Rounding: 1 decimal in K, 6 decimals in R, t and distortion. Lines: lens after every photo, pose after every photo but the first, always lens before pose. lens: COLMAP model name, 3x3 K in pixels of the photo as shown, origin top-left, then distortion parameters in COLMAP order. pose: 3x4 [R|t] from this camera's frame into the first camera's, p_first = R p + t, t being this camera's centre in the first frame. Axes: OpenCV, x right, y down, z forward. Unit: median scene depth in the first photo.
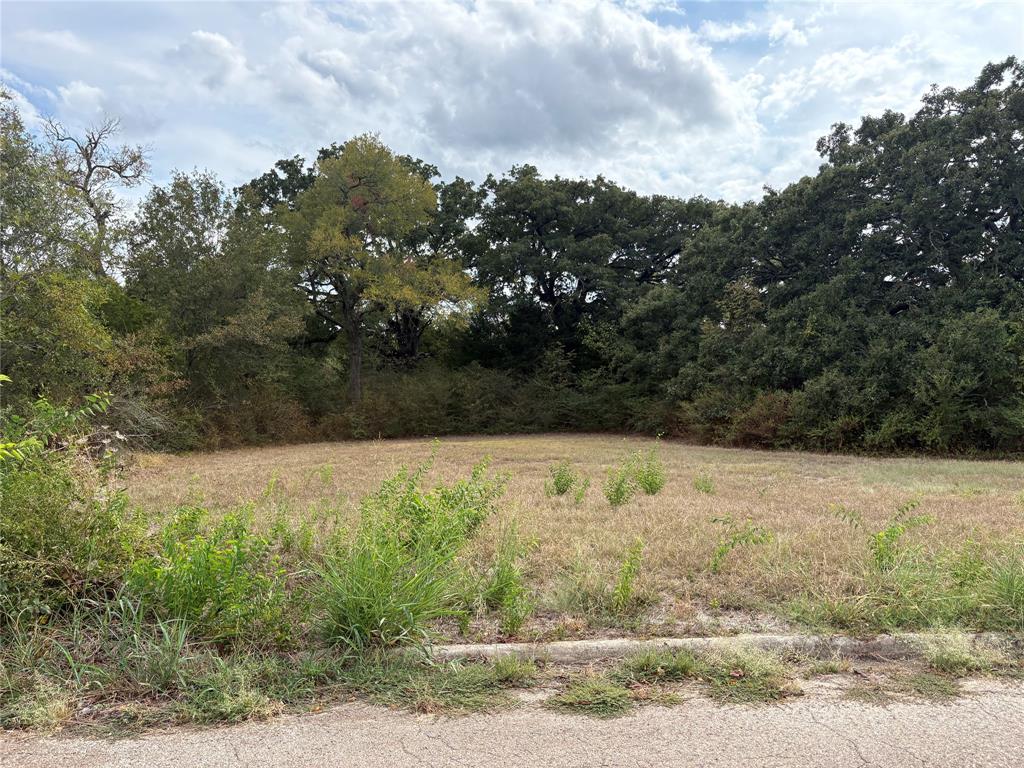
lens RADIAL K [[771.3, 0, 518.0], [0, 771.3, 398.6], [0, 0, 1]] dist [0.013968, -0.001184]
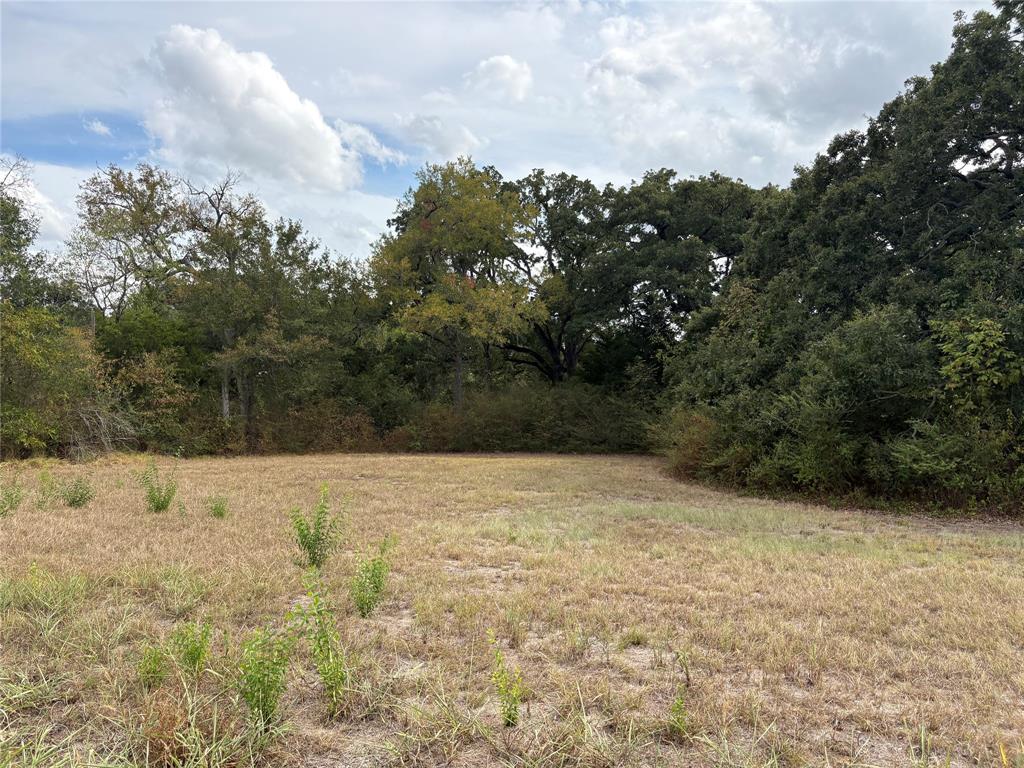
lens RADIAL K [[777.3, 0, 509.2], [0, 777.3, 384.9], [0, 0, 1]] dist [0.052950, -0.054781]
pose [[0.908589, 0.004950, -0.417662, 0.341784], [-0.021397, 0.999168, -0.034706, -0.003541], [0.417143, 0.040470, 0.907939, 0.096671]]
